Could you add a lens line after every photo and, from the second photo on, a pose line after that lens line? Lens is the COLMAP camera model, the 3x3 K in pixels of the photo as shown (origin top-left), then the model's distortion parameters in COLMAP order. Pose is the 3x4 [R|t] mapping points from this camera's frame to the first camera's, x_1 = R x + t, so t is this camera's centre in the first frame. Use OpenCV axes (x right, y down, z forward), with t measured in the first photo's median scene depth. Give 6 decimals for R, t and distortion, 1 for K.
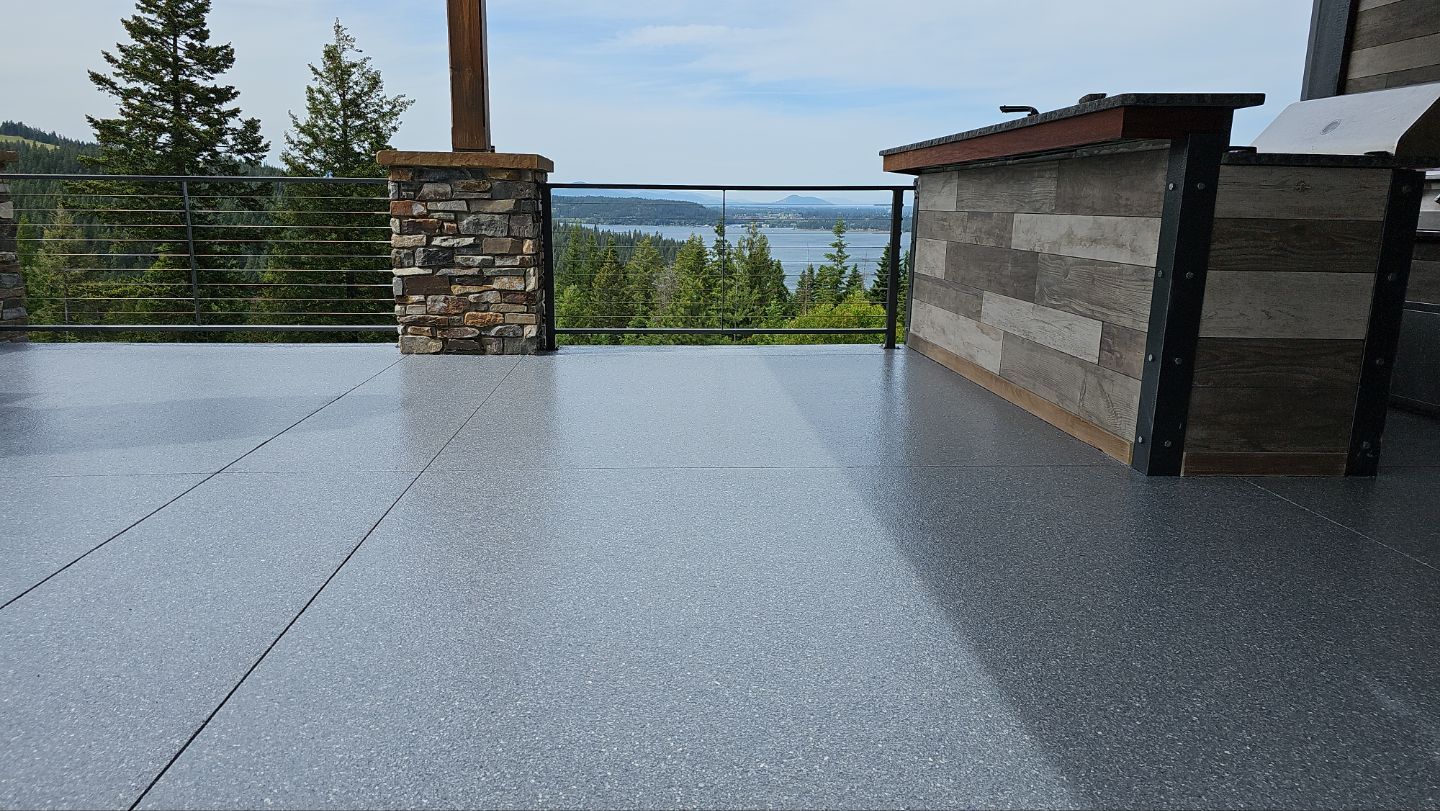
lens RADIAL K [[959.4, 0, 710.7], [0, 959.4, 395.4], [0, 0, 1]] dist [0.058614, -0.048752]
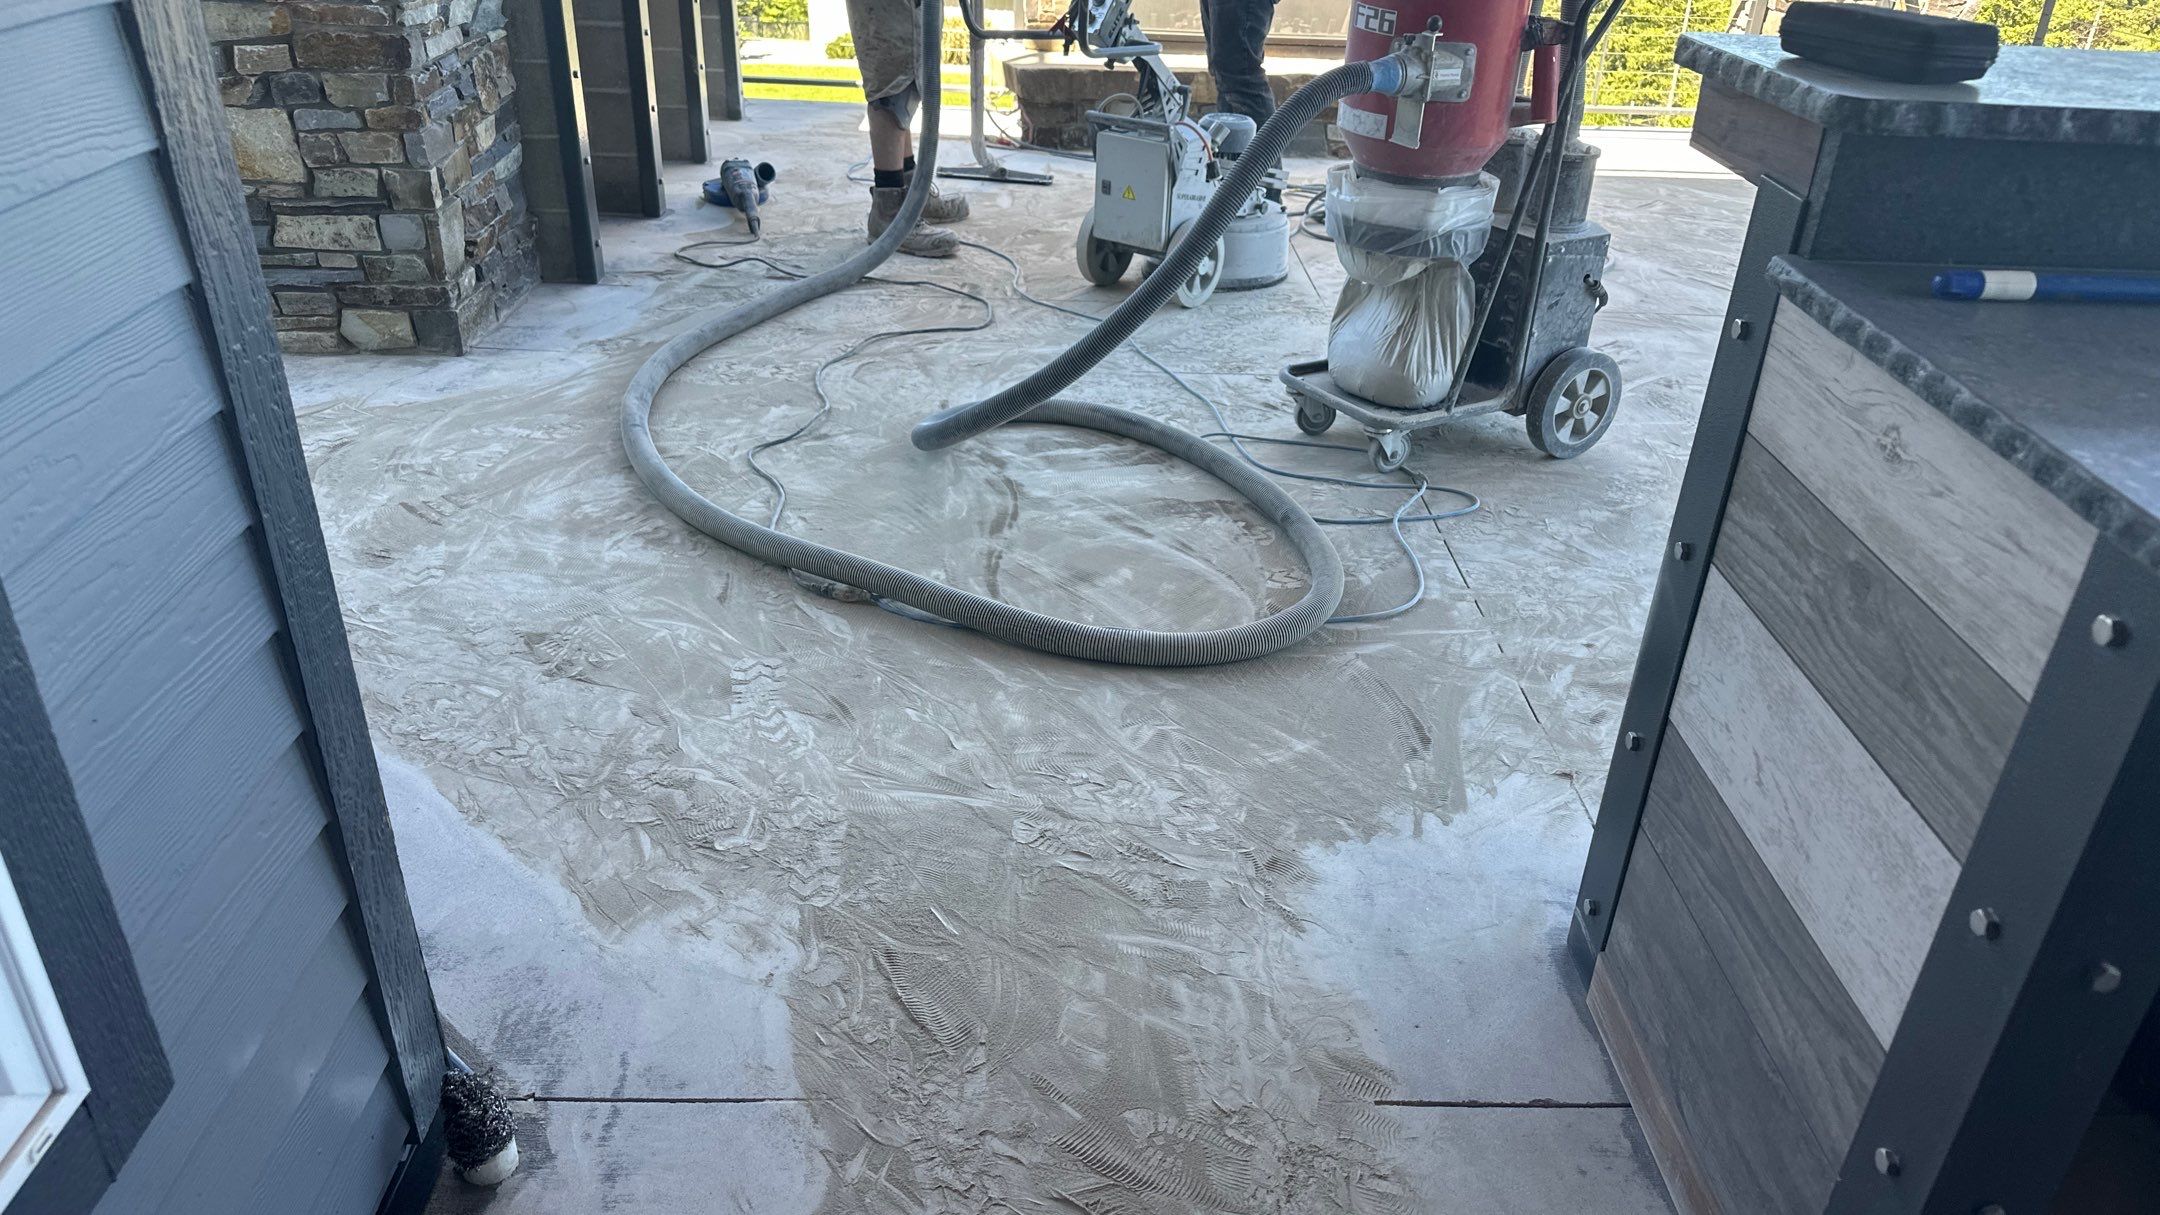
lens RADIAL K [[1508.2, 0, 1093.7], [0, 1508.2, 562.8], [0, 0, 1]] dist [0.074859, -0.094961]
pose [[-0.029687, 0.447362, -0.893860, 0.570815], [-0.234766, 0.866119, 0.441275, -0.180864], [0.971598, 0.222948, 0.079313, 0.404871]]
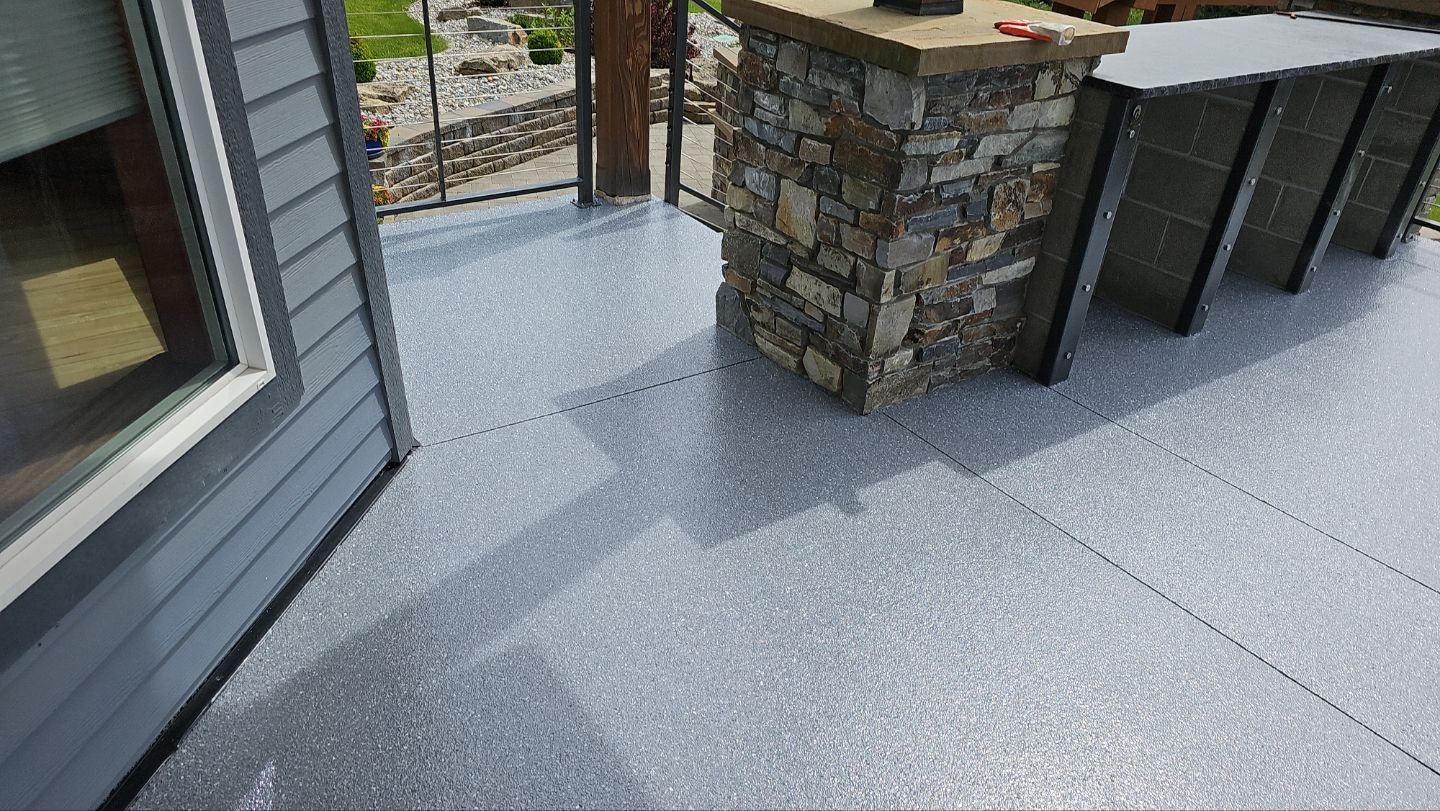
lens RADIAL K [[931.8, 0, 725.7], [0, 931.8, 407.1], [0, 0, 1]] dist [0.012155, -0.000980]
pose [[-0.846930, 0.219024, -0.484498, 0.200421], [-0.177292, 0.742740, 0.645682, -0.207560], [0.501276, 0.632745, -0.590218, 0.419040]]
